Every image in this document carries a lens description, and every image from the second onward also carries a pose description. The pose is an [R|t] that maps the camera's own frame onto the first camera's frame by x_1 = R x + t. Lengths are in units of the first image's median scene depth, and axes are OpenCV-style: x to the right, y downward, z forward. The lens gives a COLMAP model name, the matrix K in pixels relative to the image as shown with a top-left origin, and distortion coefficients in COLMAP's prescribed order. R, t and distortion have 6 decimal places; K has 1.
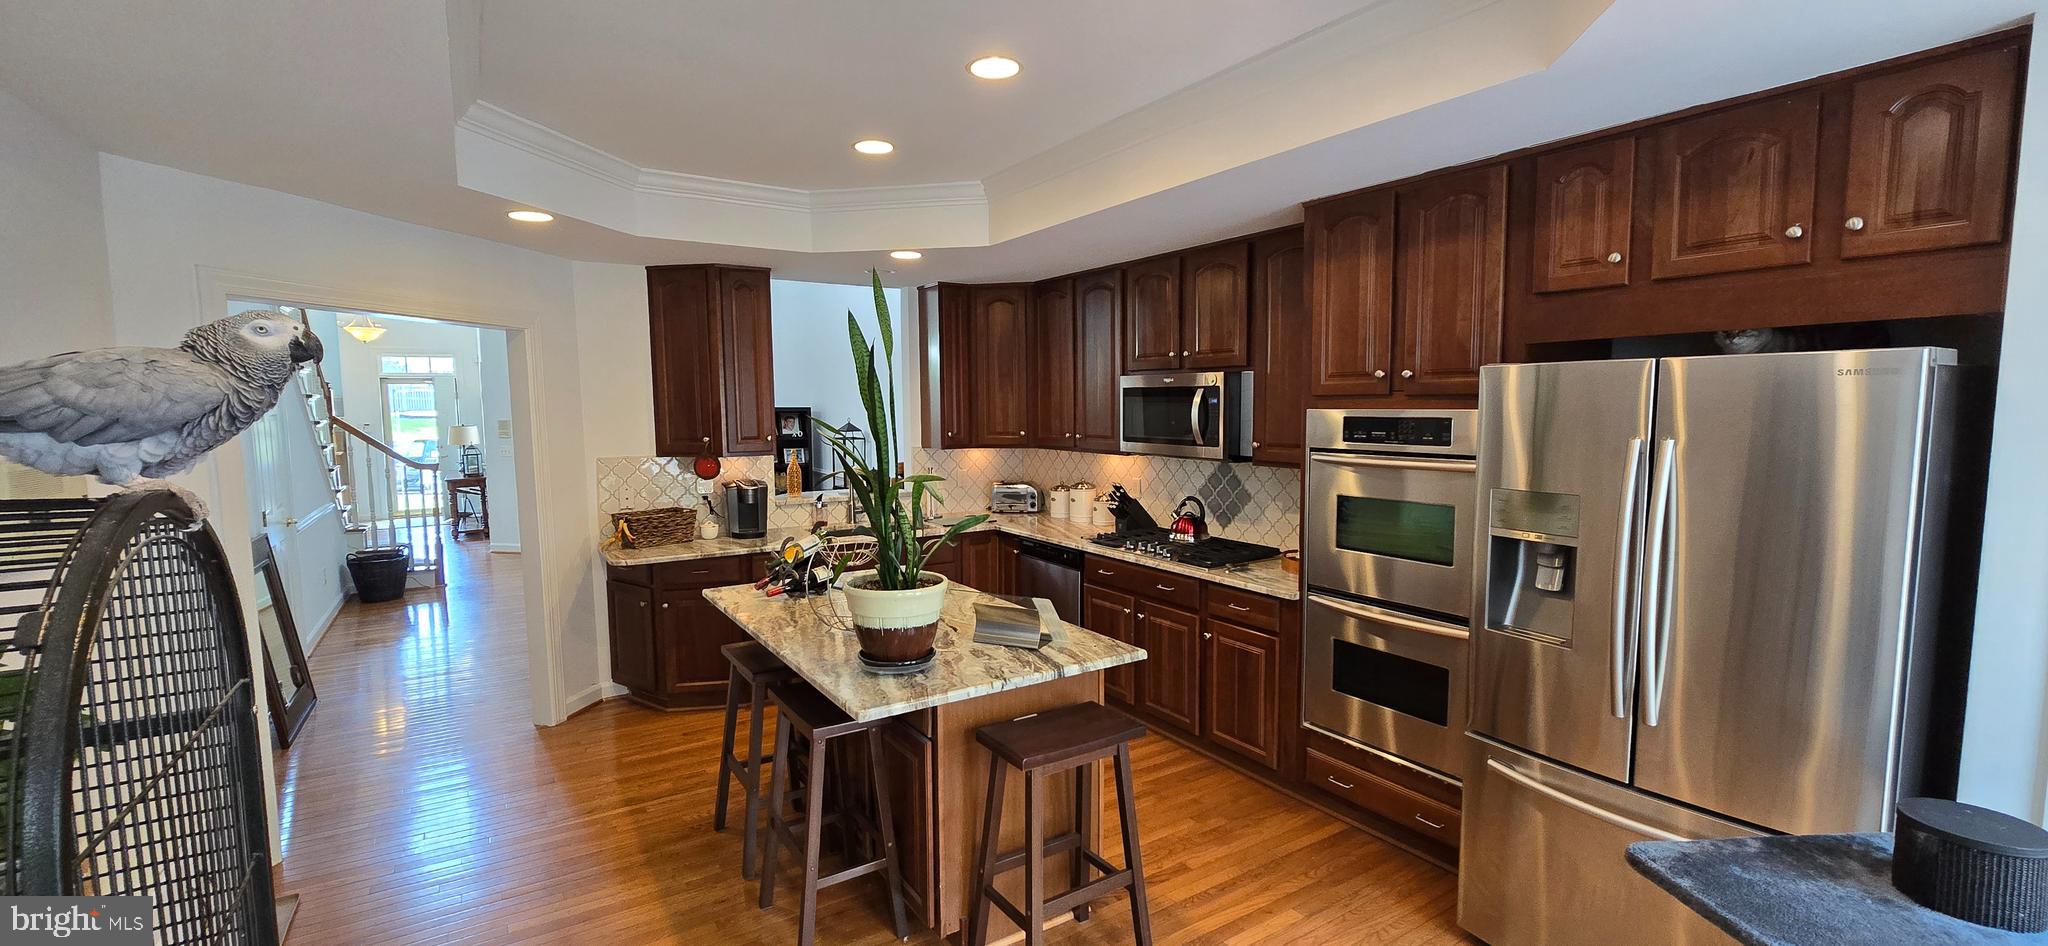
lens RADIAL K [[839.7, 0, 1014.0], [0, 839.7, 479.9], [0, 0, 1]] dist [-0.009644, 0.000519]
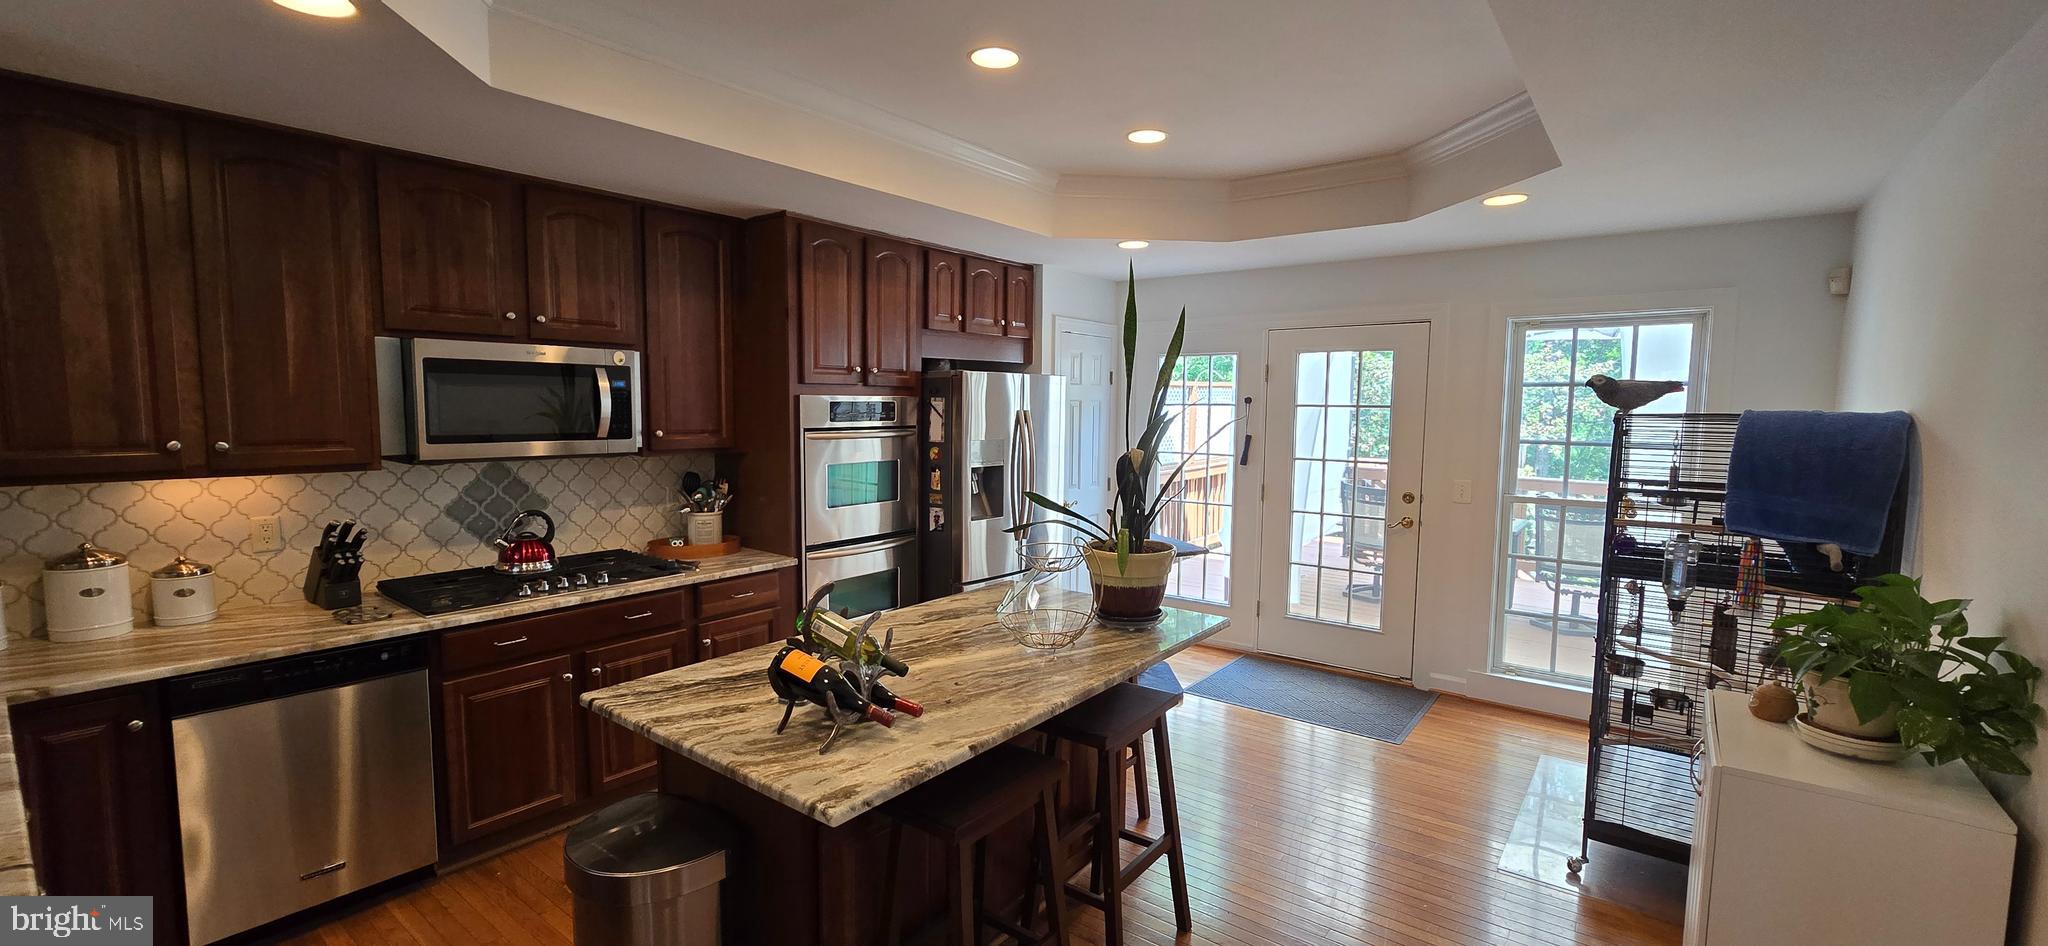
lens RADIAL K [[839.7, 0, 1014.0], [0, 839.7, 479.9], [0, 0, 1]] dist [-0.009644, 0.000519]
pose [[-0.323355, -0.085199, 0.942434, -0.685629], [0.077580, 0.990199, 0.116135, -0.065669], [-0.943092, 0.110667, -0.313576, 0.898716]]
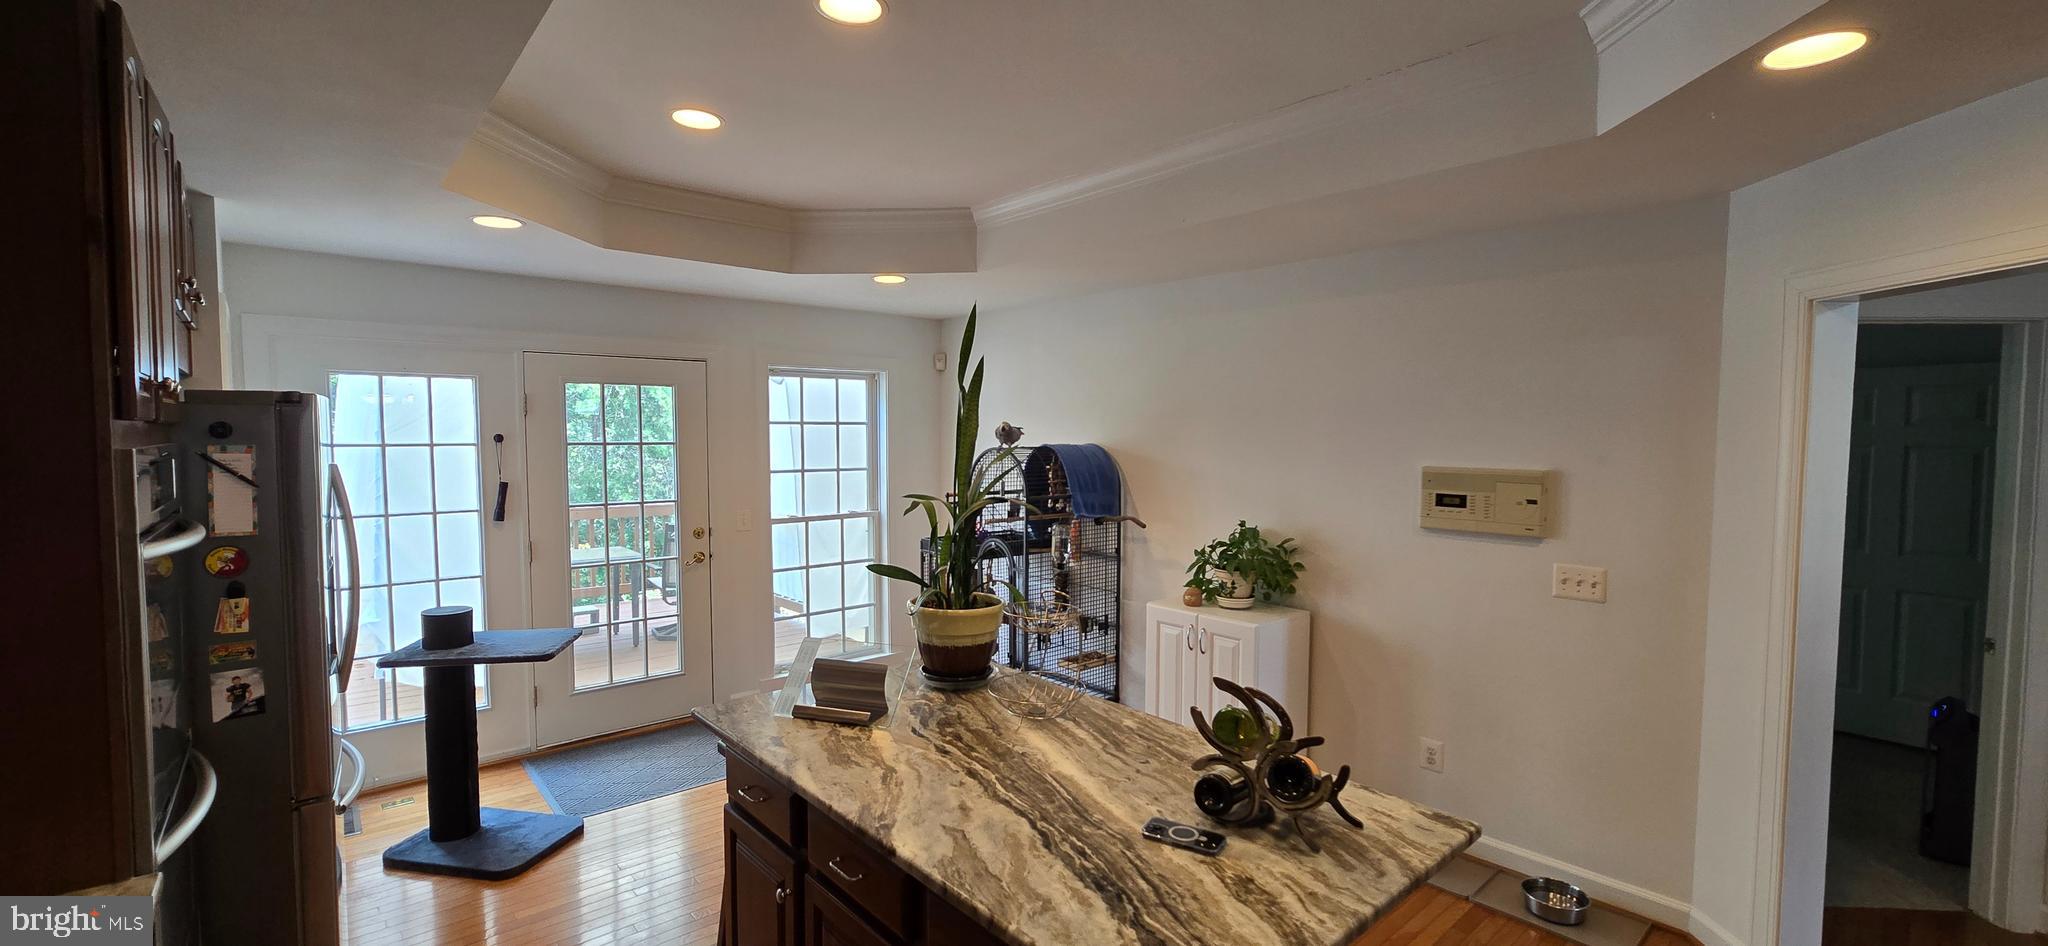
lens RADIAL K [[839.7, 0, 1014.0], [0, 839.7, 479.9], [0, 0, 1]] dist [-0.009644, 0.000519]
pose [[-0.990099, 0.009252, -0.140065, -0.039013], [-0.010972, 0.989672, 0.142933, -0.110778], [0.139940, 0.143054, -0.979771, 1.225804]]
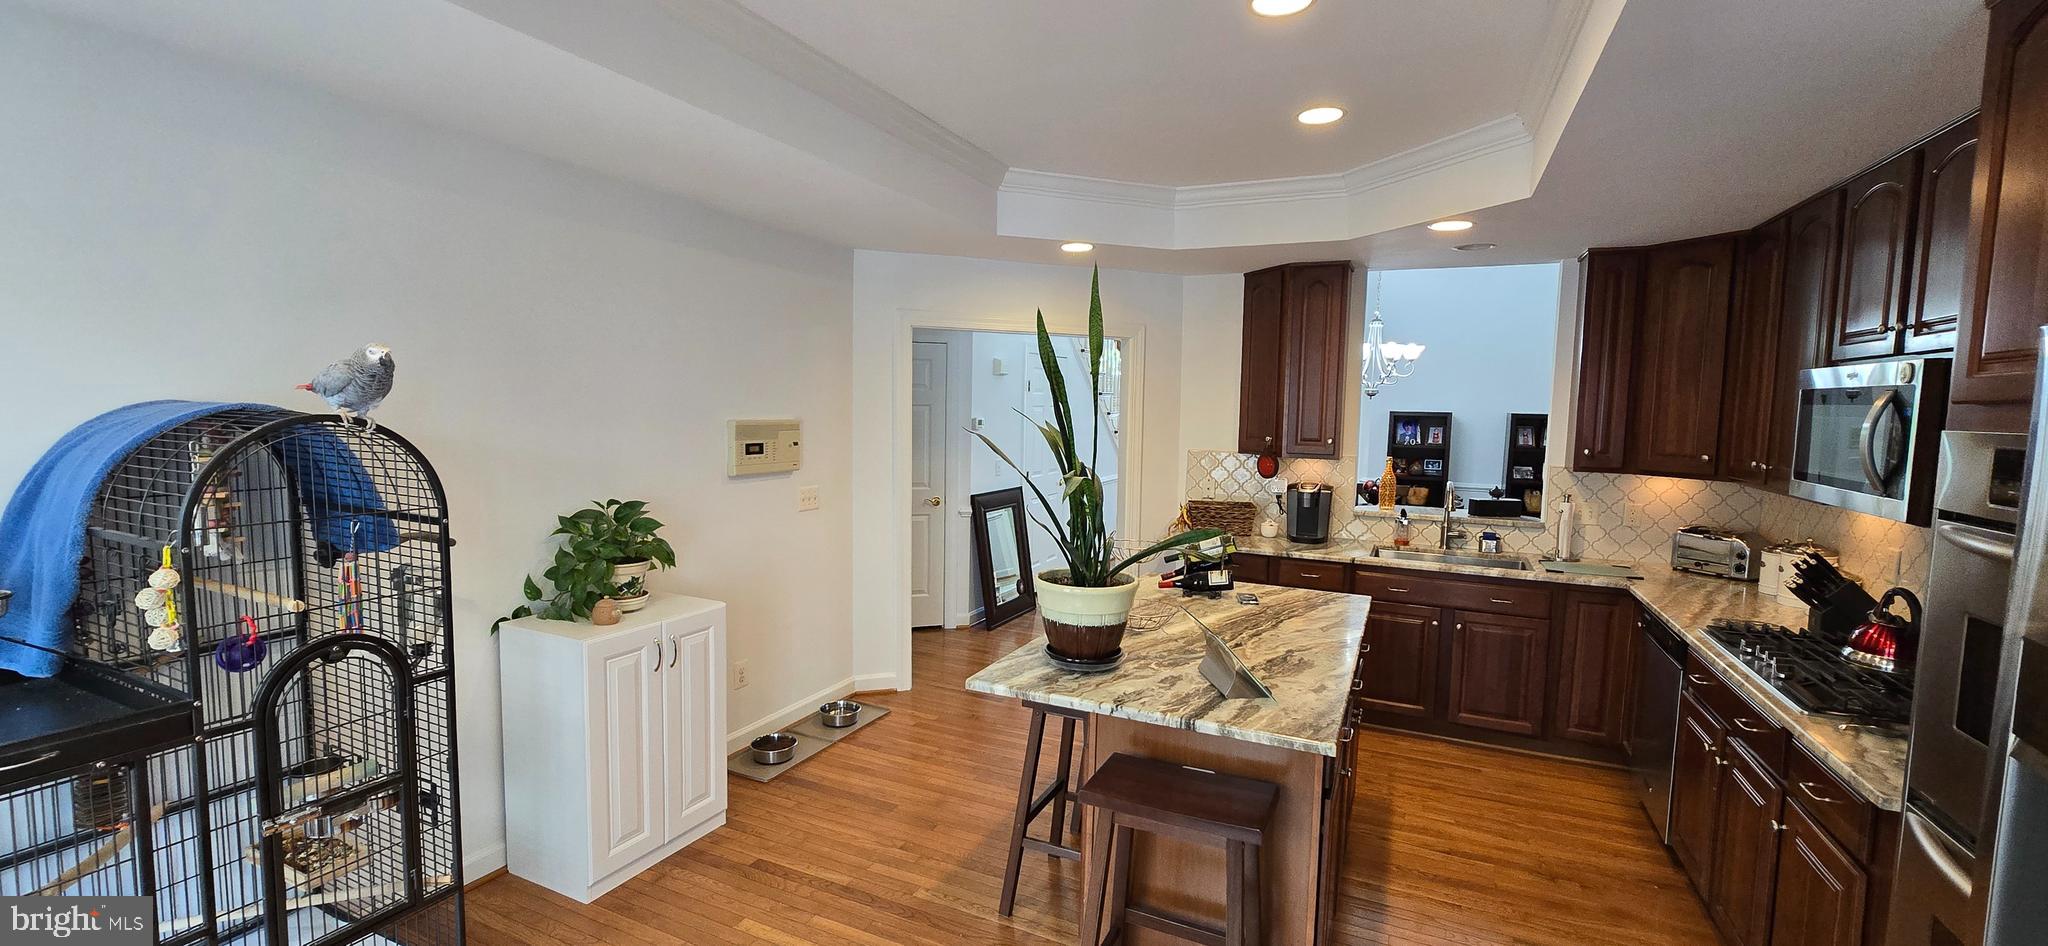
lens RADIAL K [[839.7, 0, 1014.0], [0, 839.7, 479.9], [0, 0, 1]] dist [-0.009644, 0.000519]
pose [[0.524119, 0.095976, -0.846219, 0.390118], [-0.100171, 0.993680, 0.050659, -0.022043], [0.845733, 0.058215, 0.530421, 0.238463]]
